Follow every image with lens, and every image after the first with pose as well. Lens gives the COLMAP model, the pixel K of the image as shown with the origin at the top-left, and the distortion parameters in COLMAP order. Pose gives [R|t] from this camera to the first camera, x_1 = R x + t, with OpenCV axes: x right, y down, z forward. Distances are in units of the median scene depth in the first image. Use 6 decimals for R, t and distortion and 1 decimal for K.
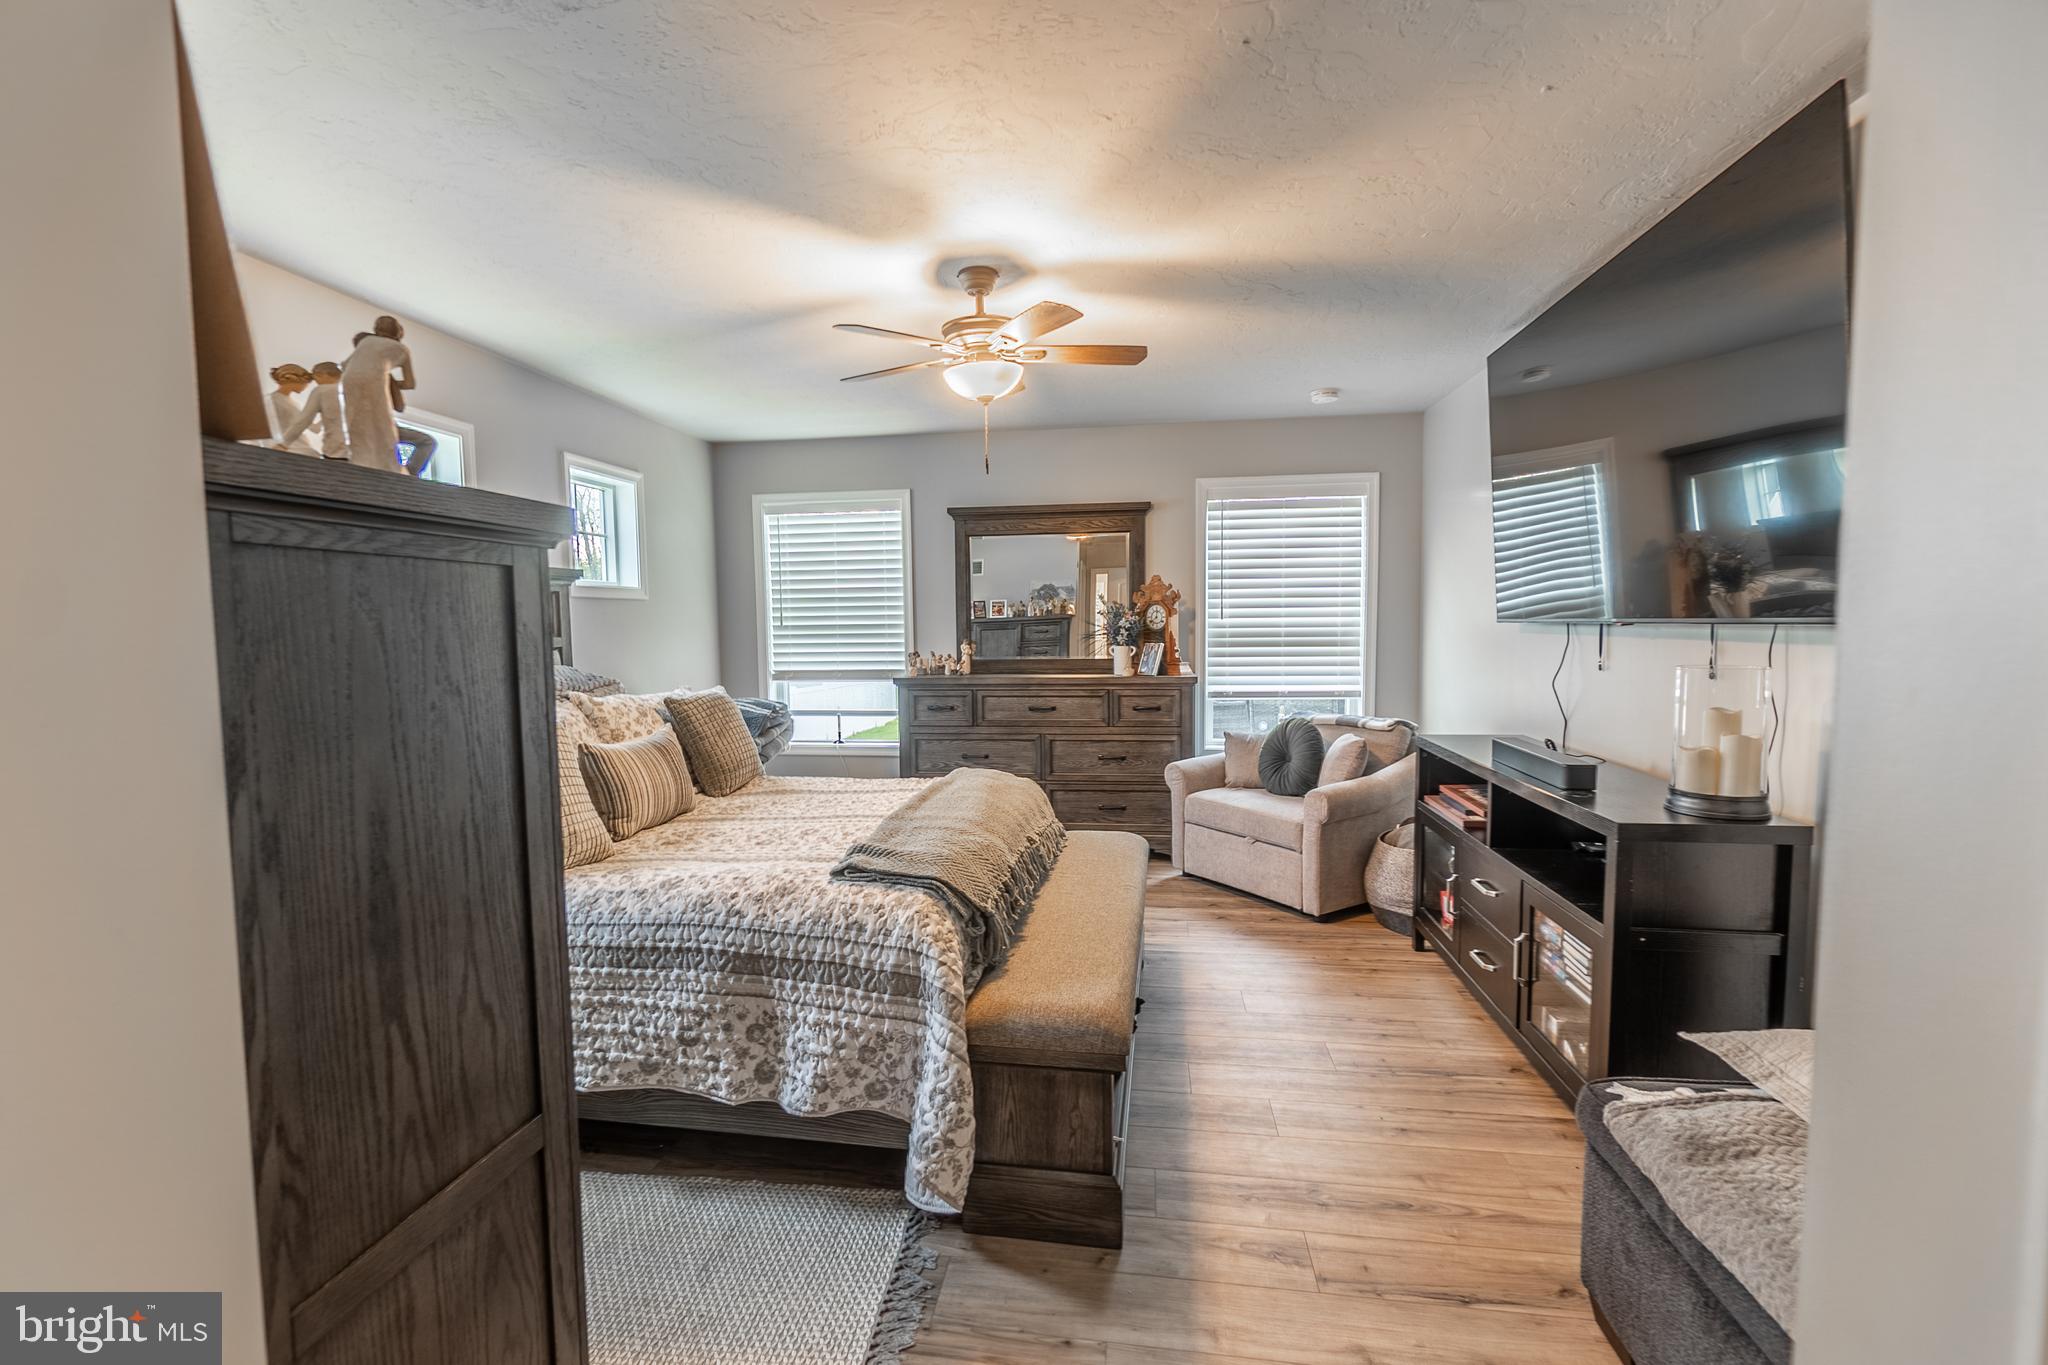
lens RADIAL K [[901.1, 0, 995.9], [0, 901.1, 687.0], [0, 0, 1]] dist [0.001286, 0.000452]
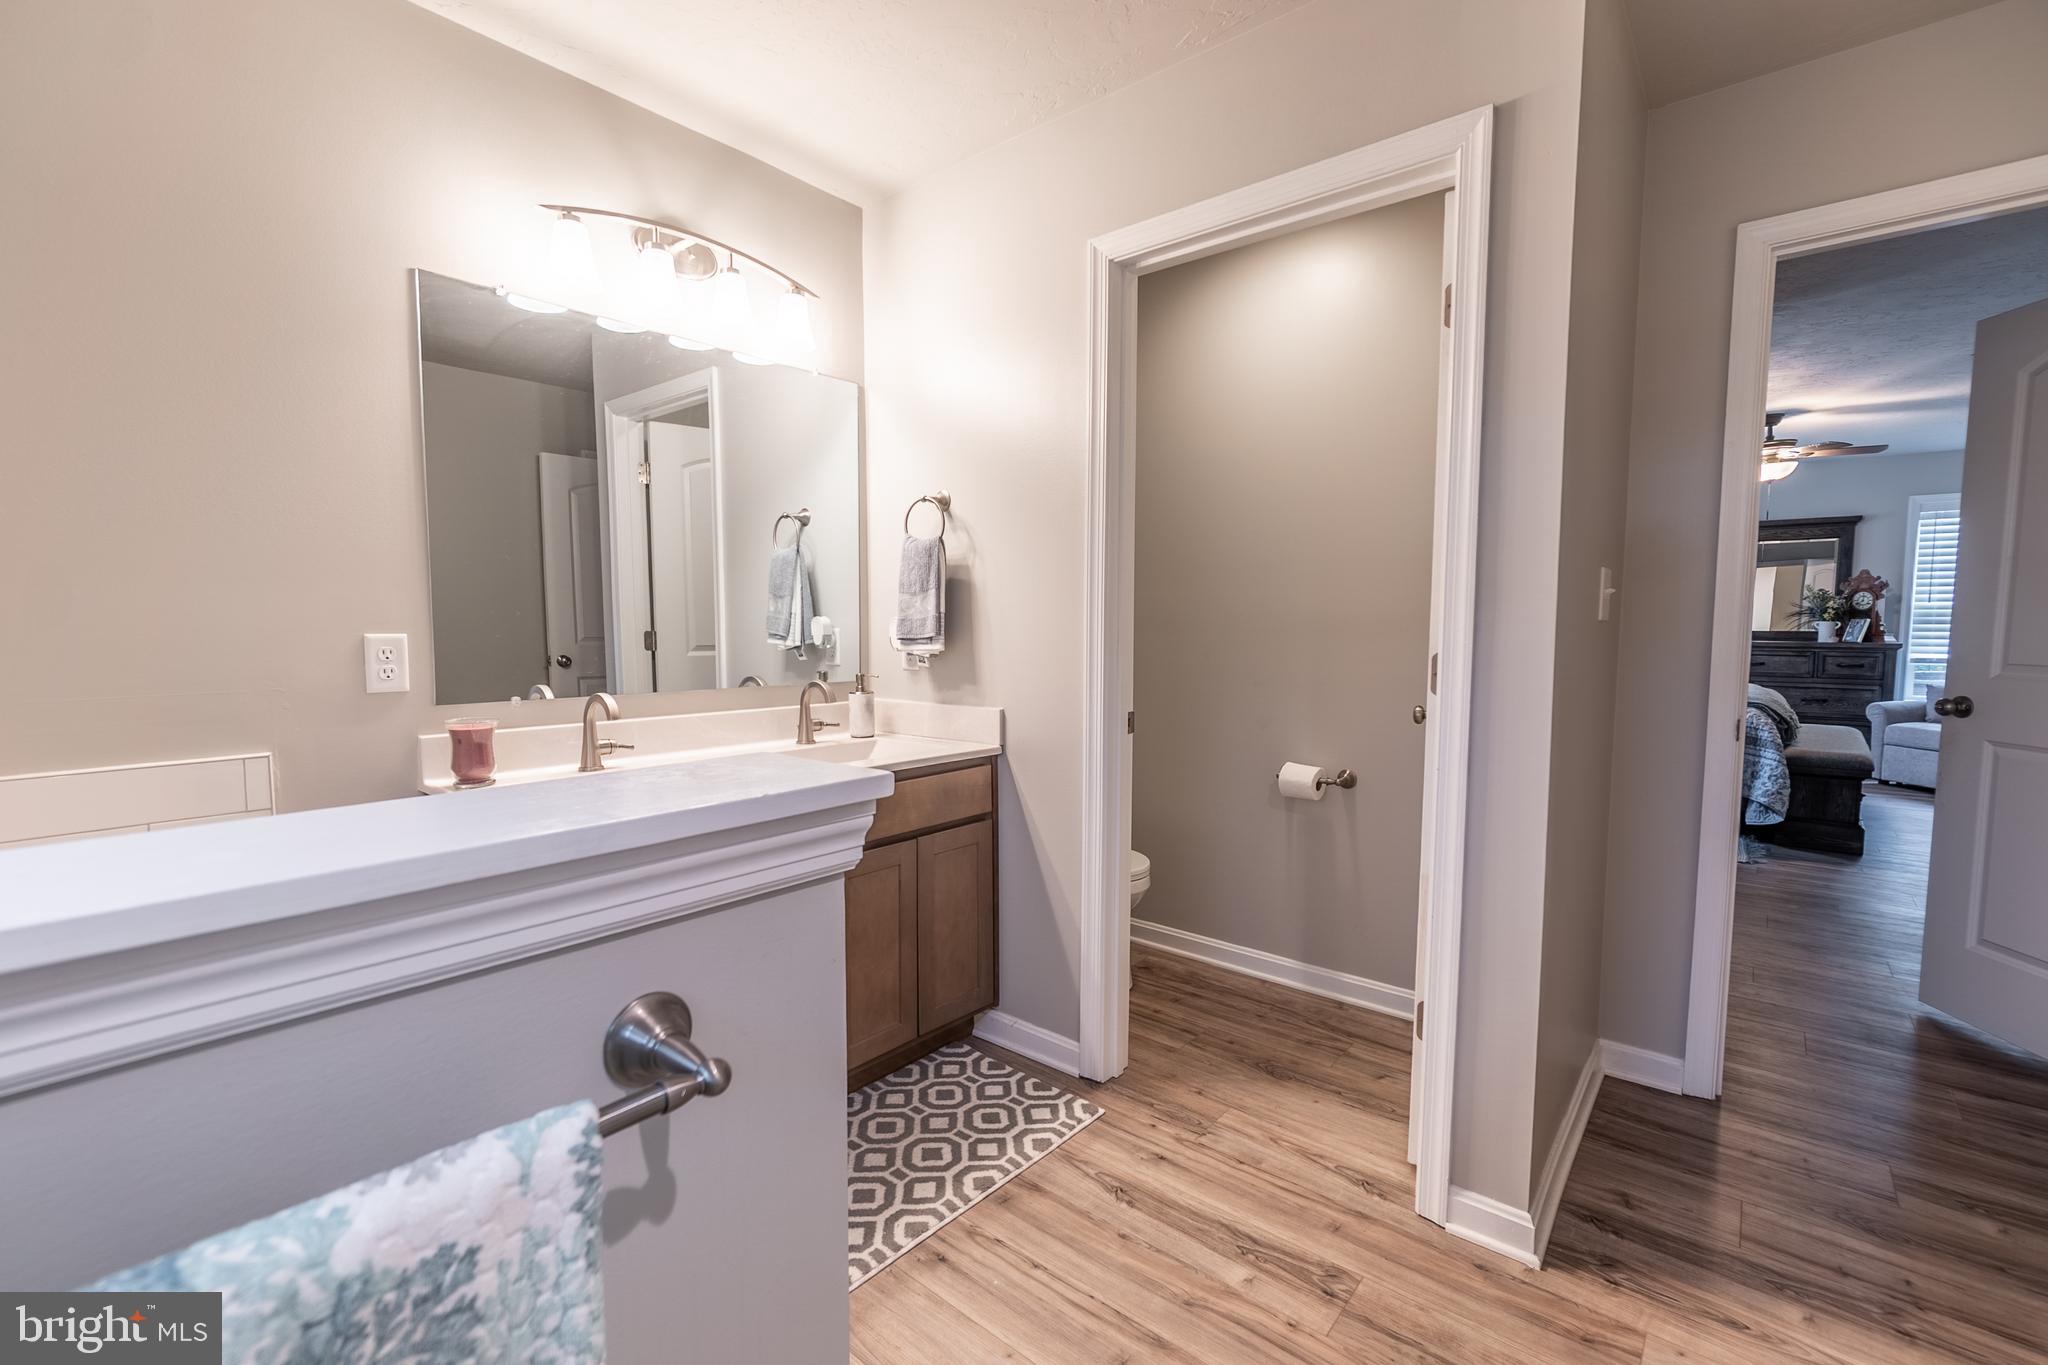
lens RADIAL K [[901.1, 0, 995.9], [0, 901.1, 687.0], [0, 0, 1]] dist [0.001286, 0.000452]
pose [[0.855733, 0.054181, -0.514573, -0.239241], [-0.052305, 0.998466, 0.018149, 0.098840], [0.514767, 0.011384, 0.857254, -0.860986]]
